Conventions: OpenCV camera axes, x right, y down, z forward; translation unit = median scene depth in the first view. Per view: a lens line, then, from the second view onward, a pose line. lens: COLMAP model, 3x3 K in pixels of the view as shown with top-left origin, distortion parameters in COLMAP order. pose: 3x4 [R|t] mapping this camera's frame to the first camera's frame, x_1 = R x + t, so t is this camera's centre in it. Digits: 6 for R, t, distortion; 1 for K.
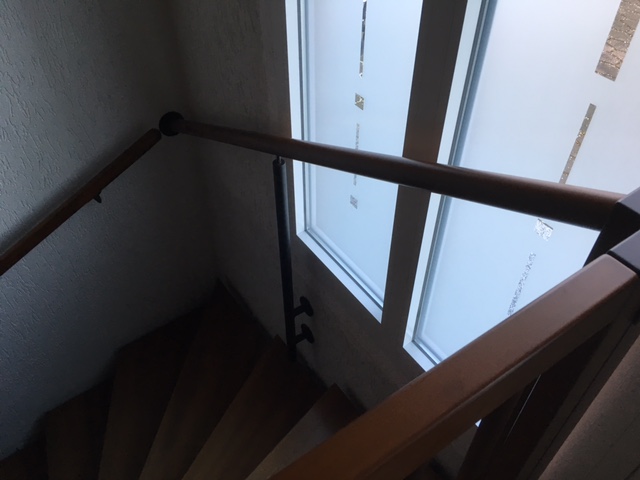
lens RADIAL K [[540.4, 0, 320.0], [0, 540.4, 240.0], [0, 0, 1]] dist [0.068227, -0.098246]
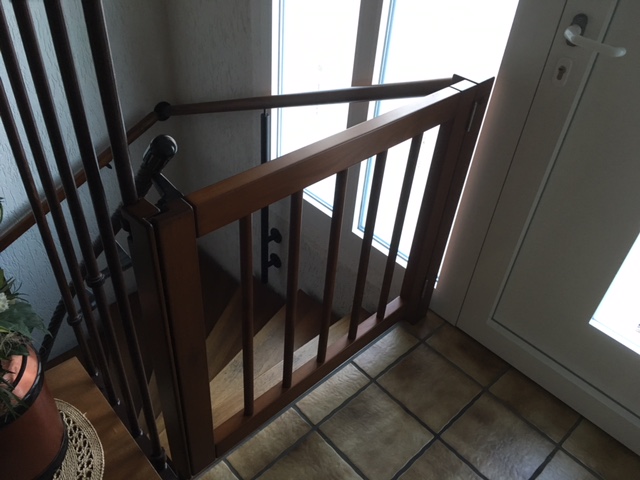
lens RADIAL K [[536.8, 0, 320.0], [0, 536.8, 240.0], [0, 0, 1]] dist [-0.001222, -0.111386]
pose [[0.988008, -0.037016, 0.149897, -0.151994], [0.048681, 0.996001, -0.074912, 0.308798], [-0.146525, 0.081310, 0.985860, -0.441641]]
